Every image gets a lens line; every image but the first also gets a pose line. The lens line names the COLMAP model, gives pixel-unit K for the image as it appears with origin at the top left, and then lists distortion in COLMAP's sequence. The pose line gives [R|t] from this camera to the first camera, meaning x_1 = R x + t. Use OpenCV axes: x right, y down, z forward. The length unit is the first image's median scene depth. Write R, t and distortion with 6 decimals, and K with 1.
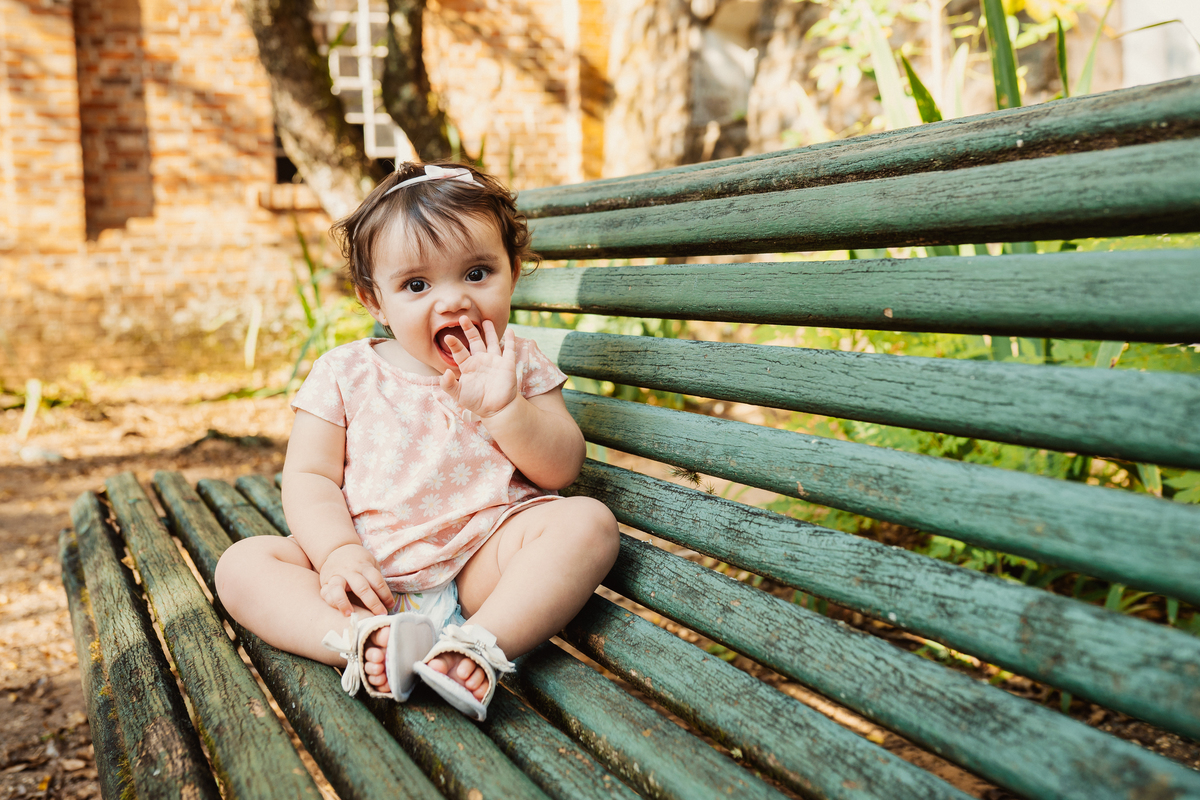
lens RADIAL K [[1222.5, 0, 599.5], [0, 1222.5, 384.5], [0, 0, 1]] dist [-0.069132, 0.073048]
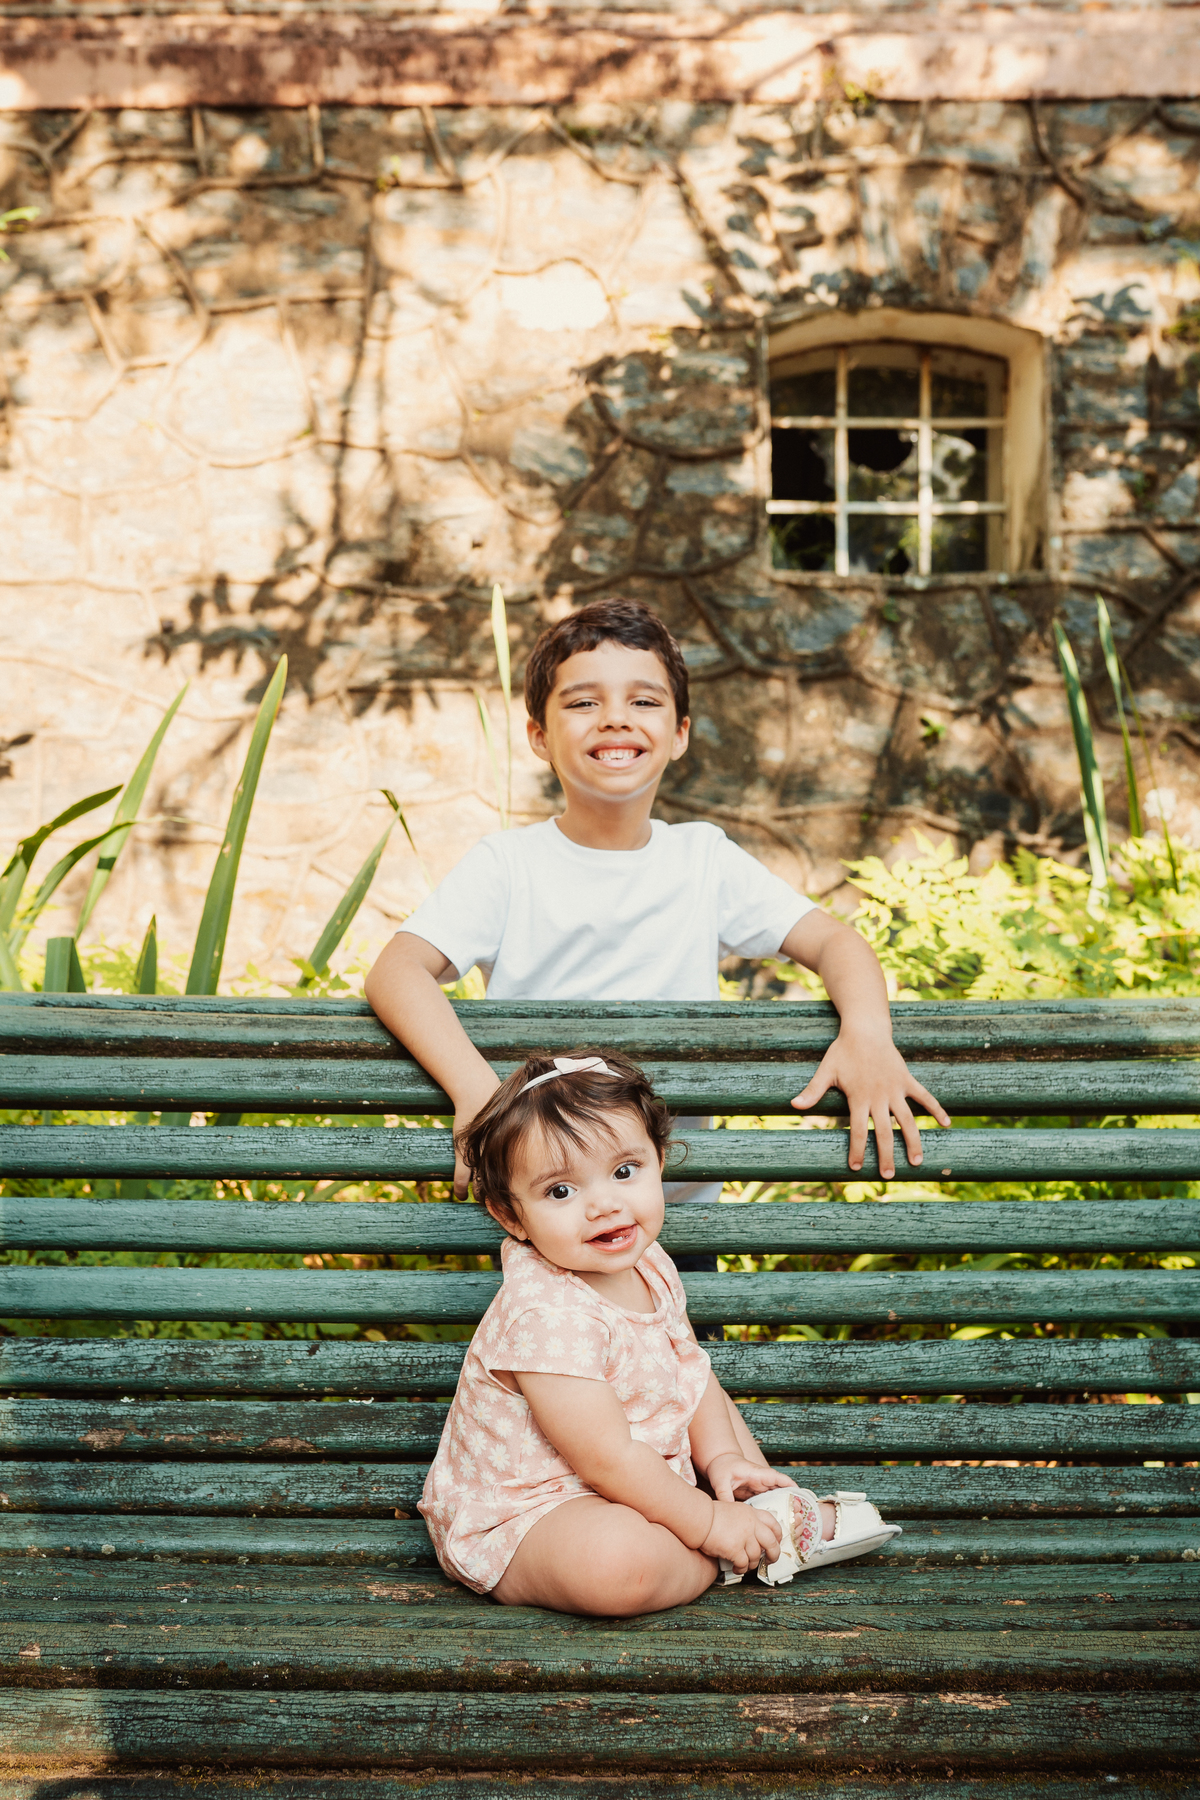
lens RADIAL K [[1833.7, 0, 573.9], [0, 1833.7, 928.0], [0, 0, 1]] dist [-0.069132, 0.073048]
pose [[0.427275, -0.007130, 0.904094, -1.934203], [0.069546, 0.997265, -0.025003, -0.334223], [-0.901443, 0.073559, 0.426602, 0.522737]]
